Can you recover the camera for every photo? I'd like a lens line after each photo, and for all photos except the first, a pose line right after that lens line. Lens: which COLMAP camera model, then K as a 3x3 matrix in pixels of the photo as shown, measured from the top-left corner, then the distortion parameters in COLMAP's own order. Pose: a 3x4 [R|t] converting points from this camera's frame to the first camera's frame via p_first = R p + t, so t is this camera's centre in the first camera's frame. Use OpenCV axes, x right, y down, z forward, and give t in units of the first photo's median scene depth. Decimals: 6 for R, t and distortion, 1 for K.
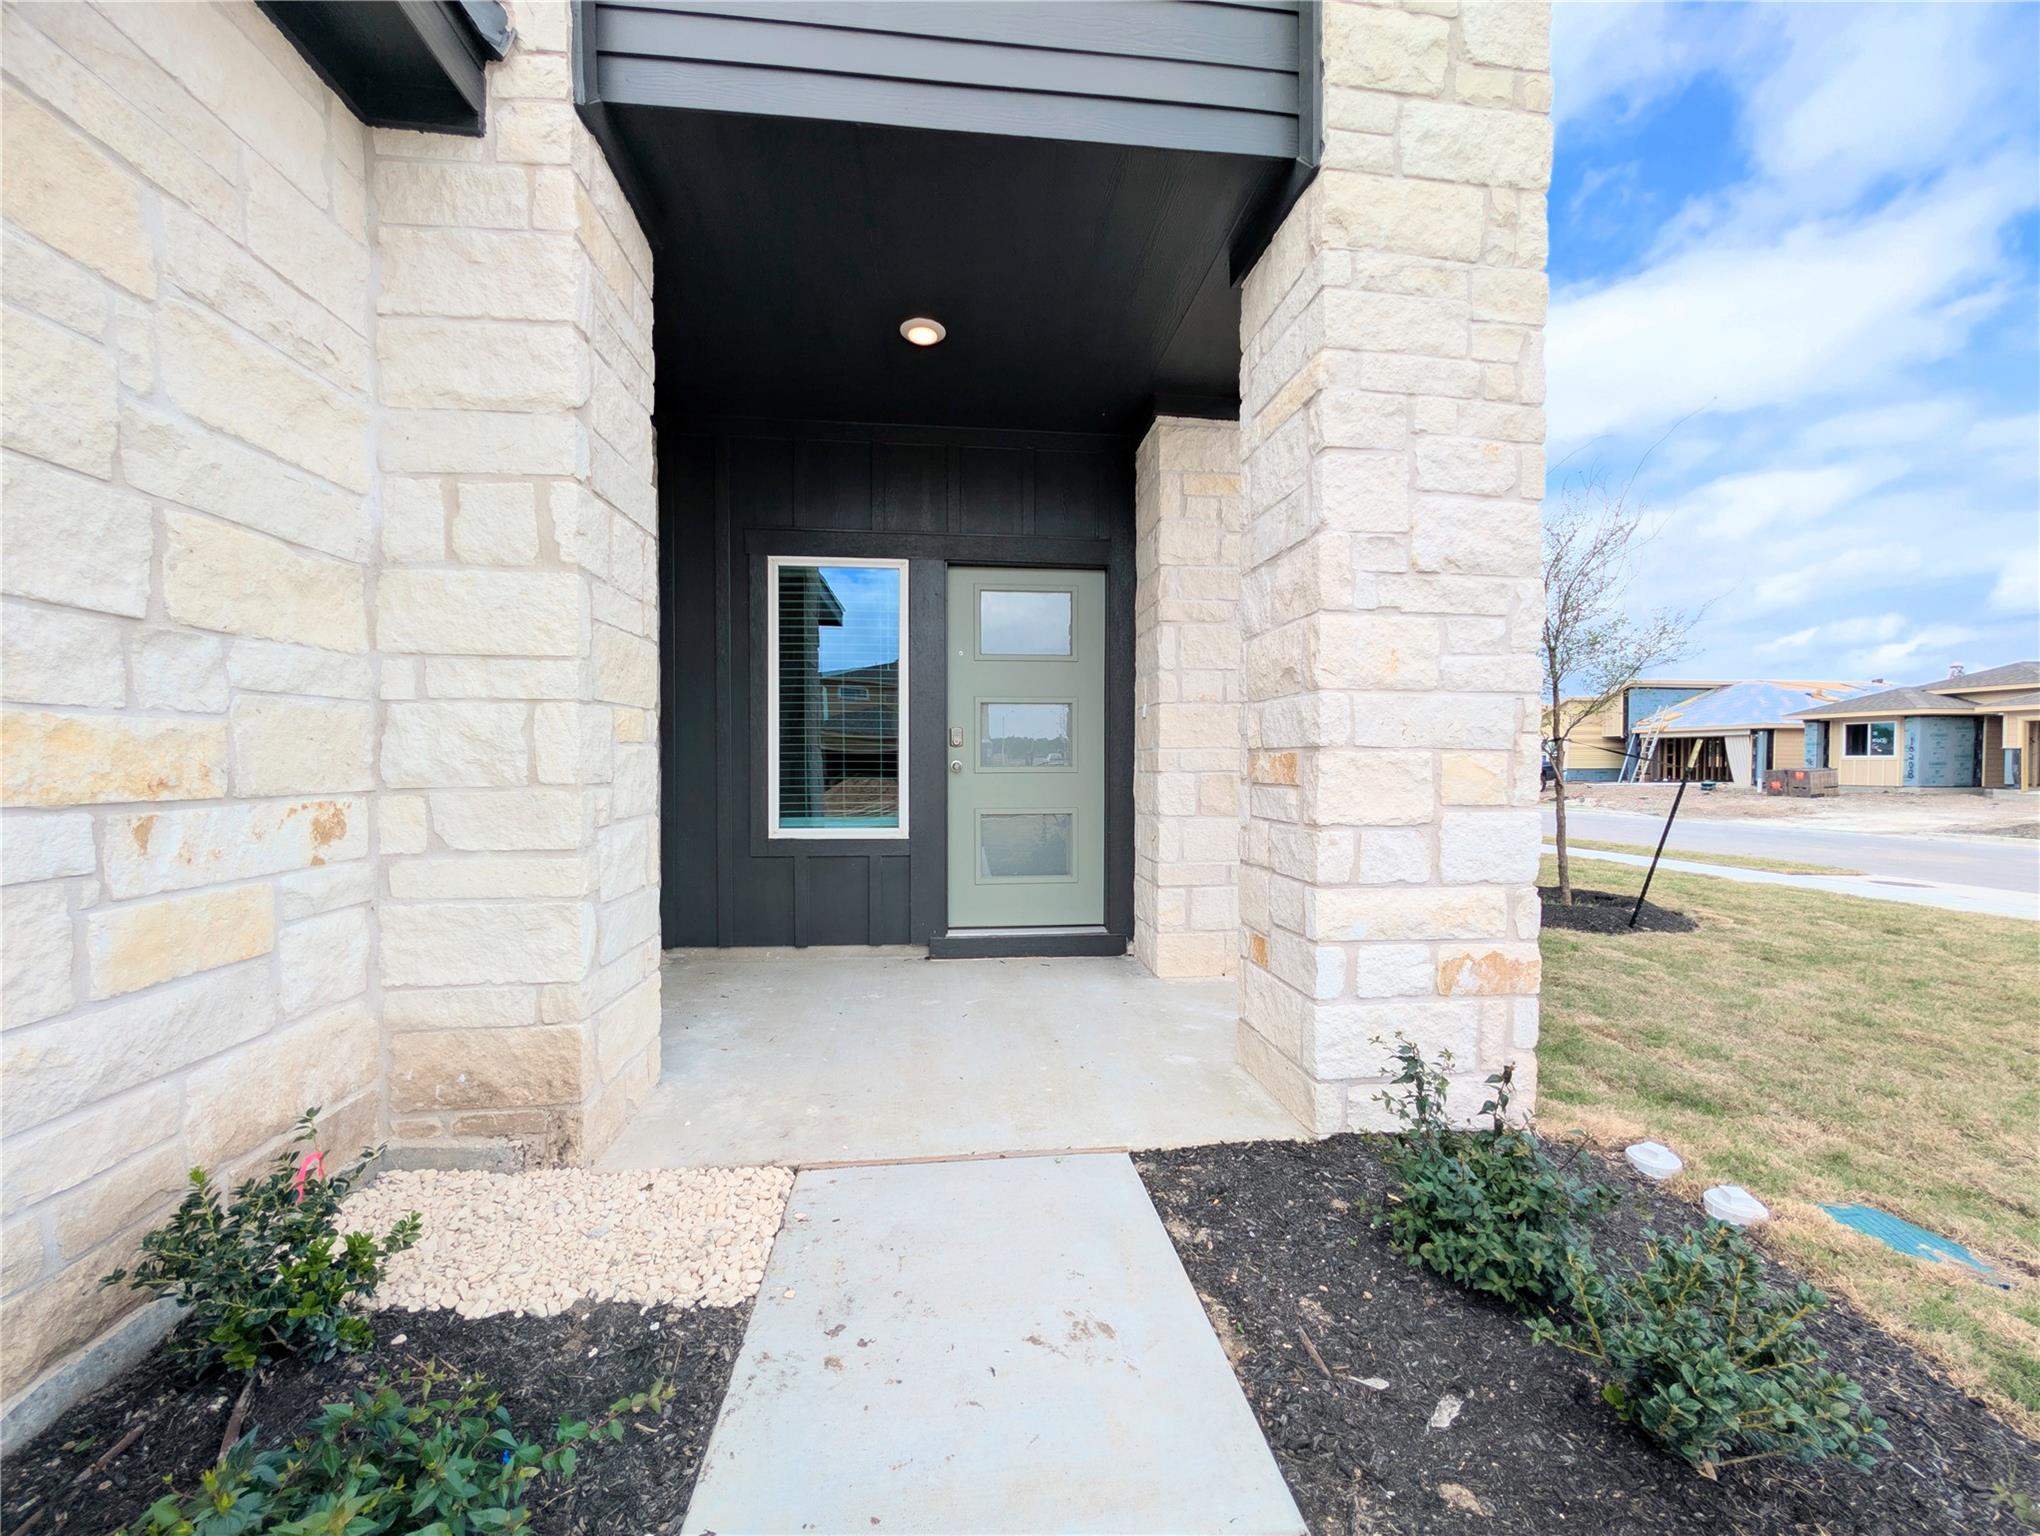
lens RADIAL K [[780.4, 0, 1021.5], [0, 780.4, 784.2], [0, 0, 1]] dist [-0.002863, 0.001060]
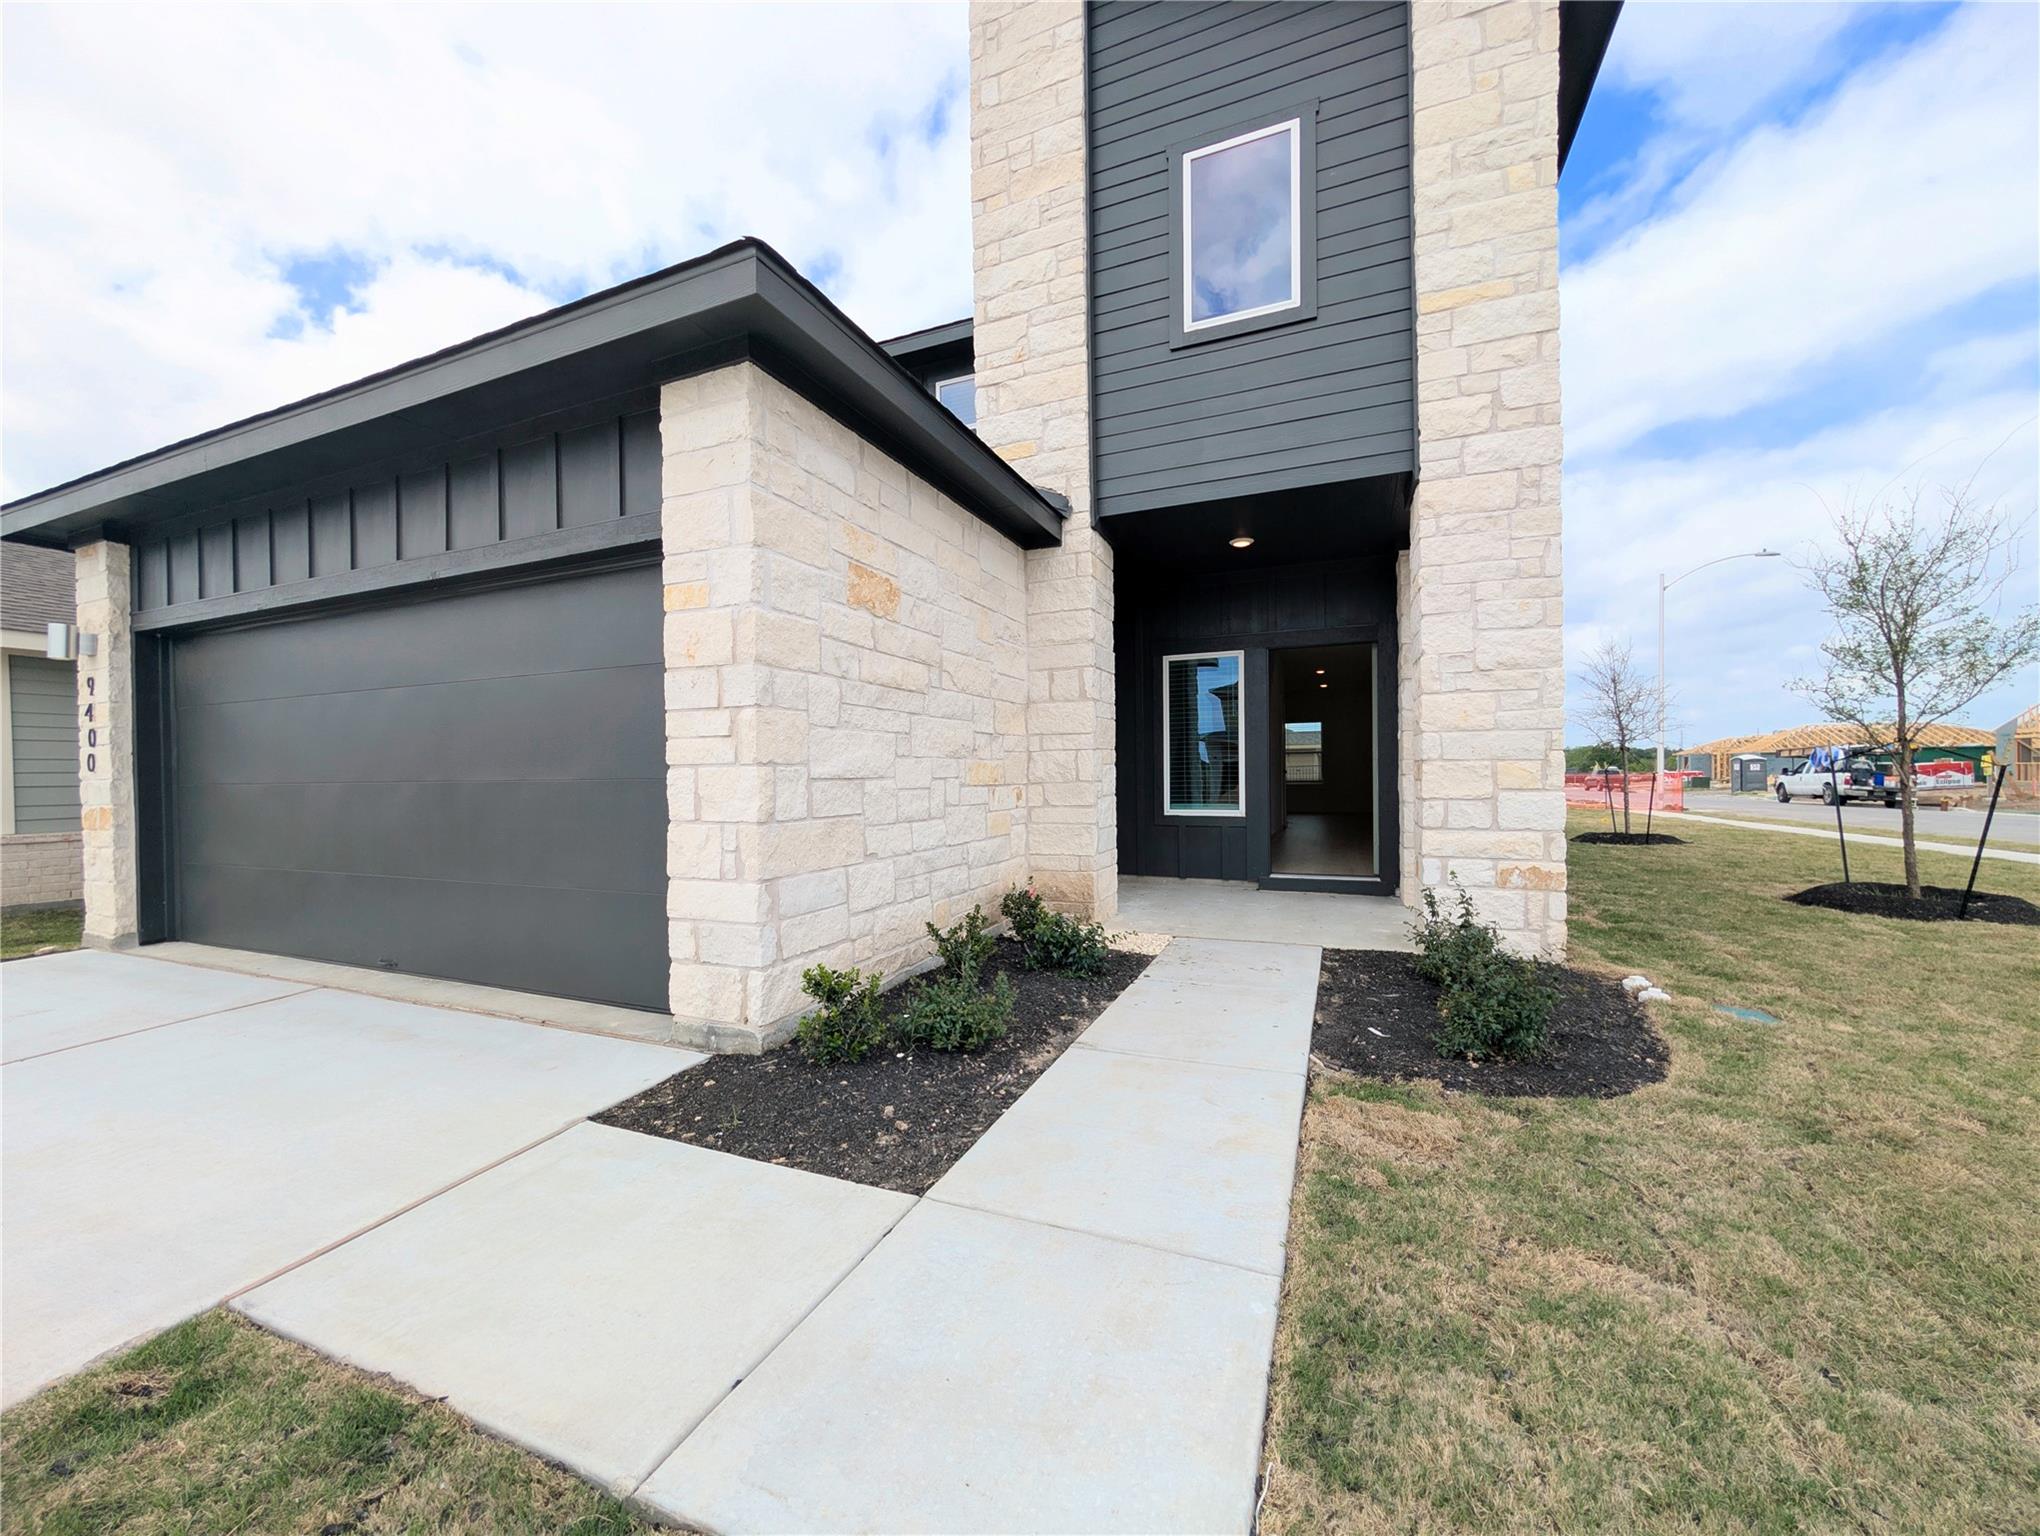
lens RADIAL K [[780.4, 0, 1012.9], [0, 780.4, 780.4], [0, 0, 1]] dist [-0.002863, 0.001060]
pose [[0.872675, -0.008769, -0.488222, 0.435830], [0.000696, 0.999860, -0.016715, 0.038211], [0.488300, 0.014247, 0.872559, -1.290251]]
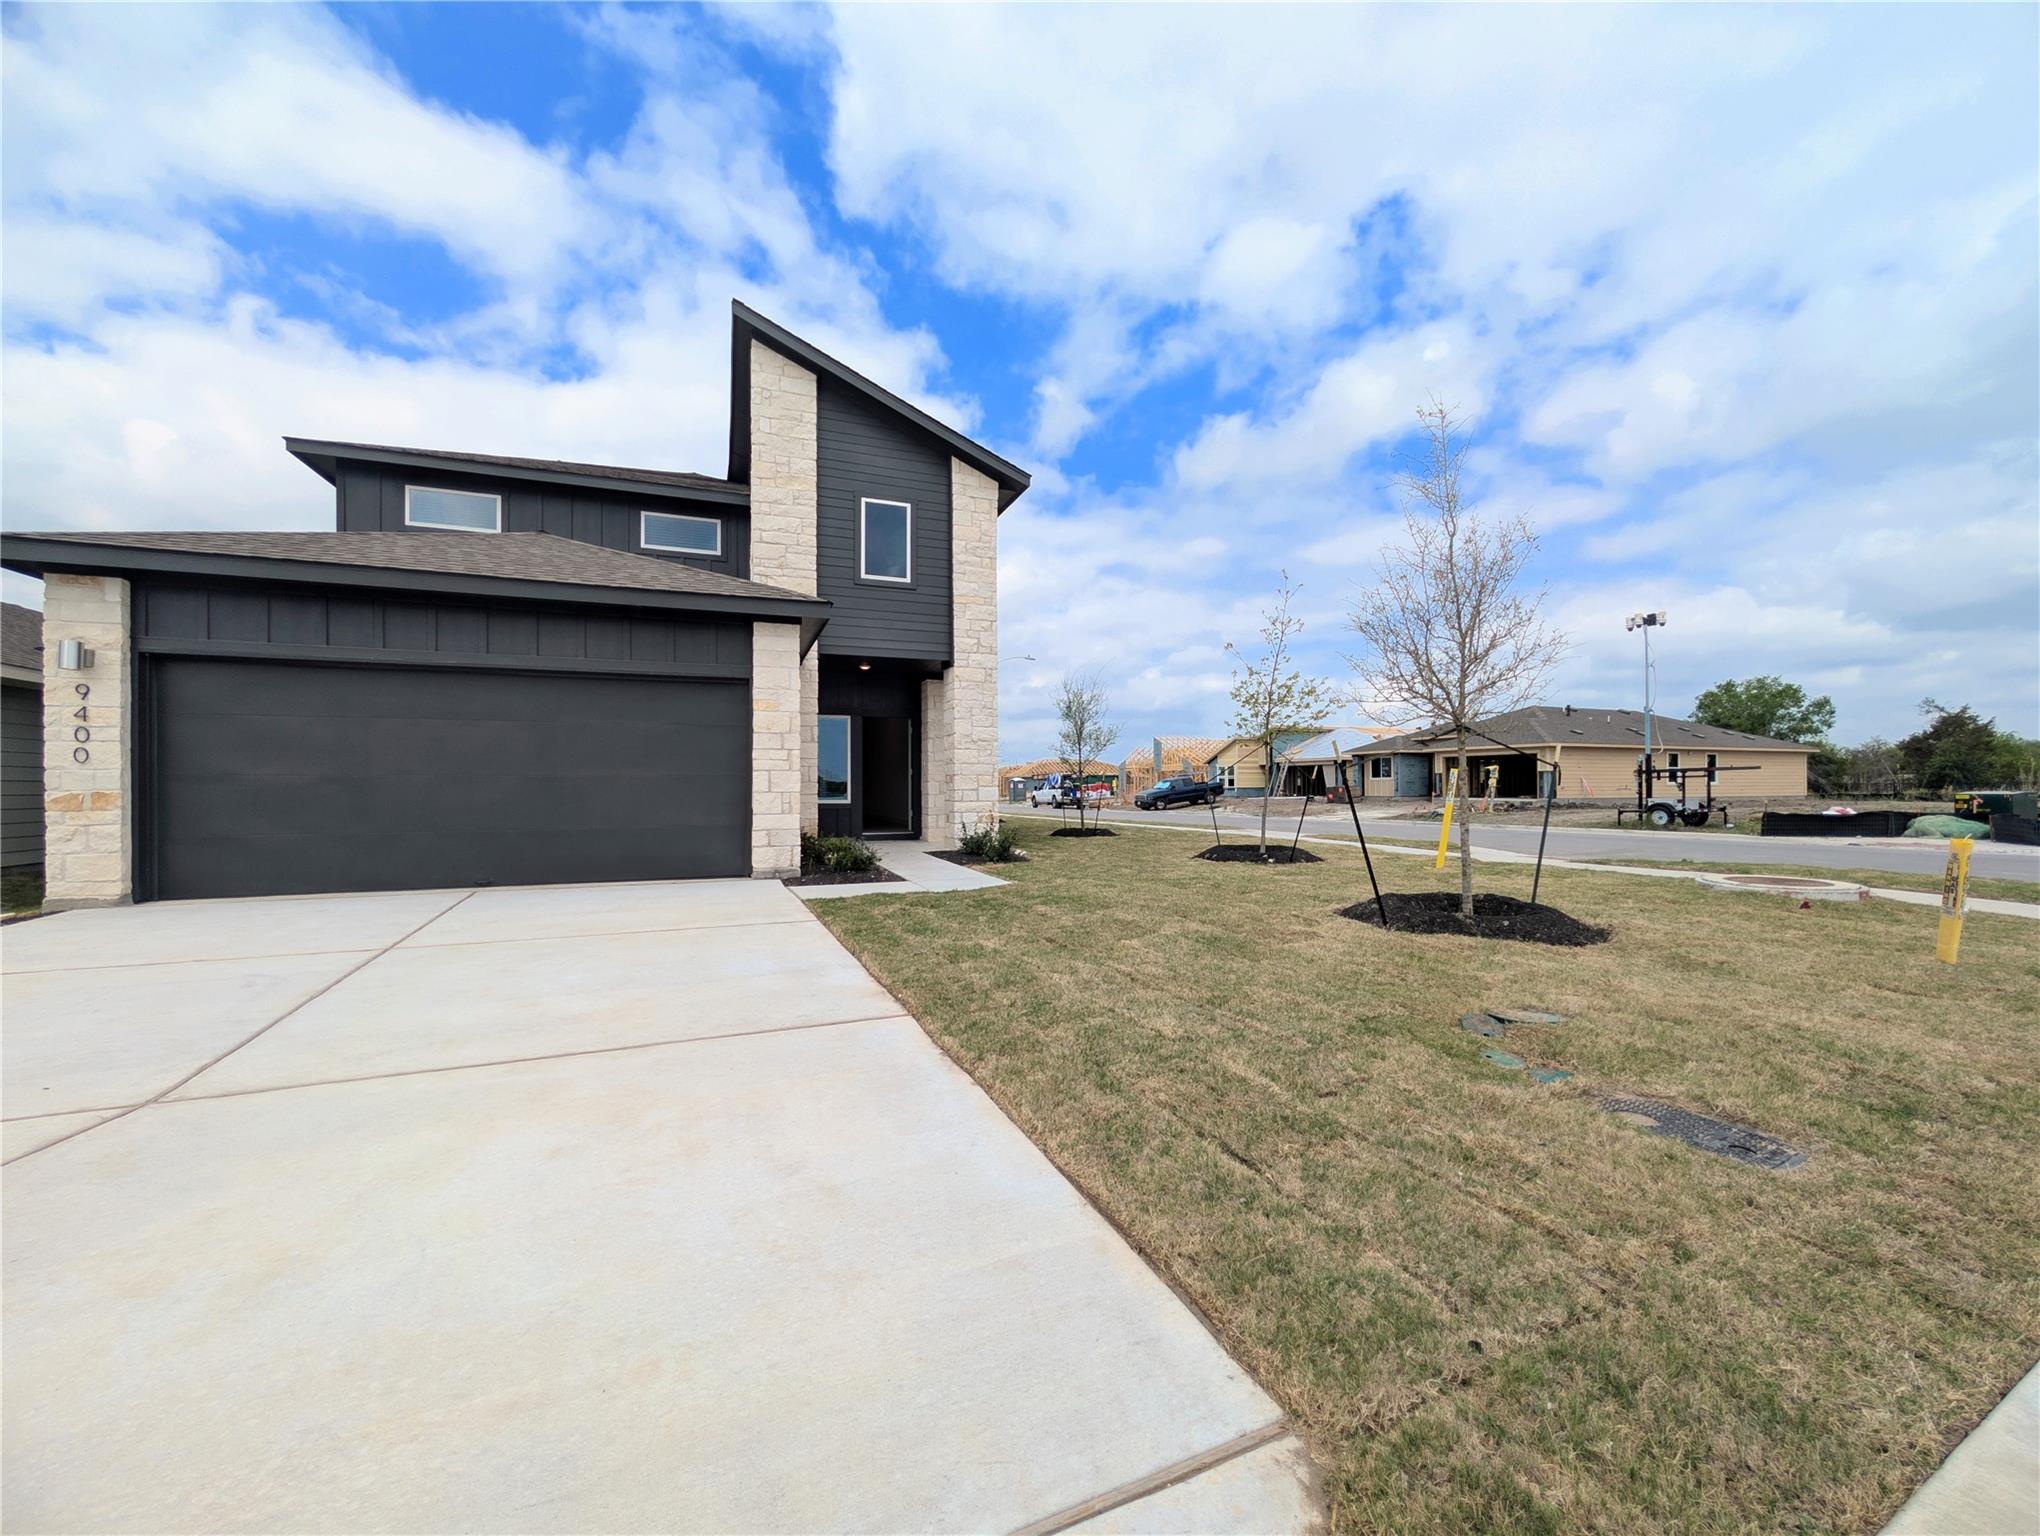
lens RADIAL K [[780.4, 0, 1021.4], [0, 780.4, 781.5], [0, 0, 1]] dist [-0.002863, 0.001060]
pose [[0.966159, -0.002513, 0.257933, -0.532502], [0.011064, 0.999436, -0.031704, 0.167004], [-0.257708, 0.033485, 0.965642, -4.132211]]
